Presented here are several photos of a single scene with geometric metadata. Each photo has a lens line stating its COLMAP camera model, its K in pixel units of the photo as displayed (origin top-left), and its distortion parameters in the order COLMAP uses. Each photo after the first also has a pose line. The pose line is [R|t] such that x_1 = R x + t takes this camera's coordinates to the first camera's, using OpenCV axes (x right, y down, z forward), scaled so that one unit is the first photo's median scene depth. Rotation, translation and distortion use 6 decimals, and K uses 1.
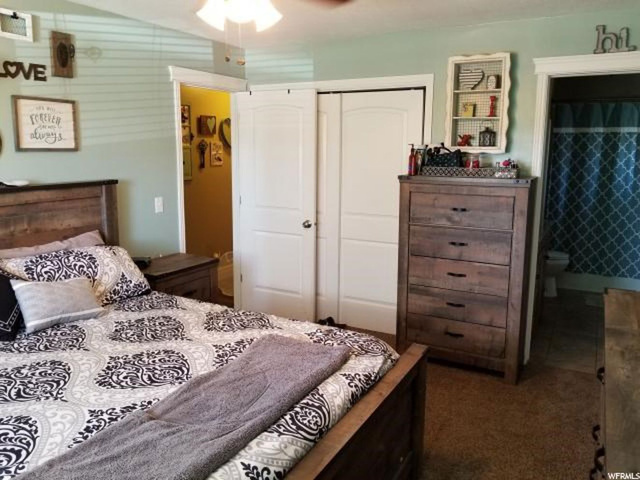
lens RADIAL K [[506.1, 0, 321.1], [0, 506.1, 237.3], [0, 0, 1]] dist [-0.006931, 0.006326]
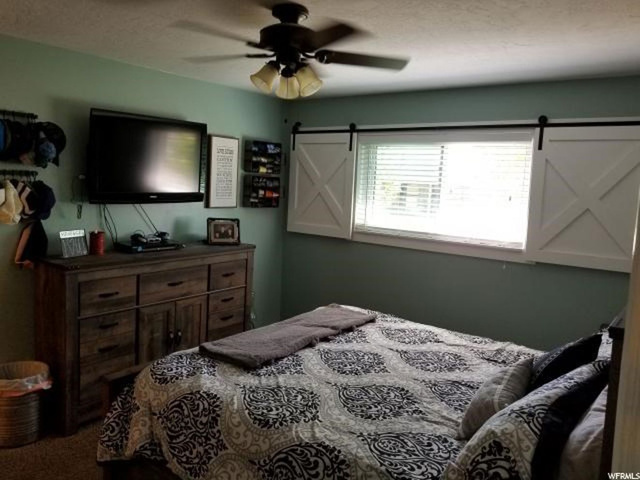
lens RADIAL K [[506.1, 0, 320.8], [0, 506.1, 235.6], [0, 0, 1]] dist [-0.006931, 0.006326]
pose [[-0.989928, -0.062139, 0.127202, -0.290063], [-0.023227, 0.957635, 0.287048, -0.308024], [-0.139650, 0.281202, -0.949433, 1.541578]]
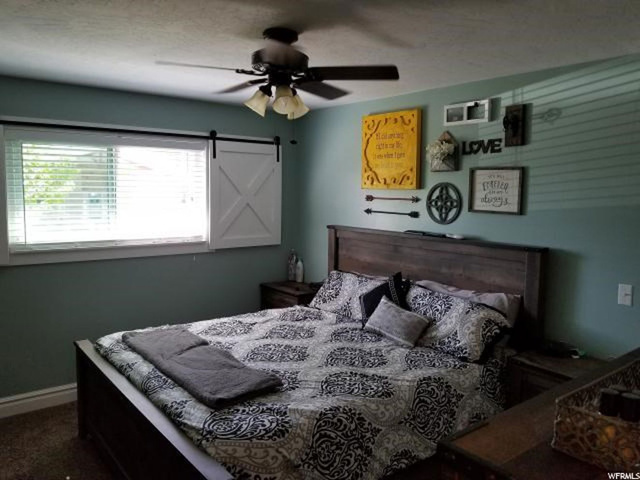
lens RADIAL K [[506.1, 0, 322.8], [0, 506.1, 242.9], [0, 0, 1]] dist [-0.006931, 0.006326]
pose [[-0.376035, 0.092188, -0.922008, 0.676903], [-0.184749, 0.967601, 0.172096, -0.240433], [0.908001, 0.235055, -0.346820, 1.105208]]
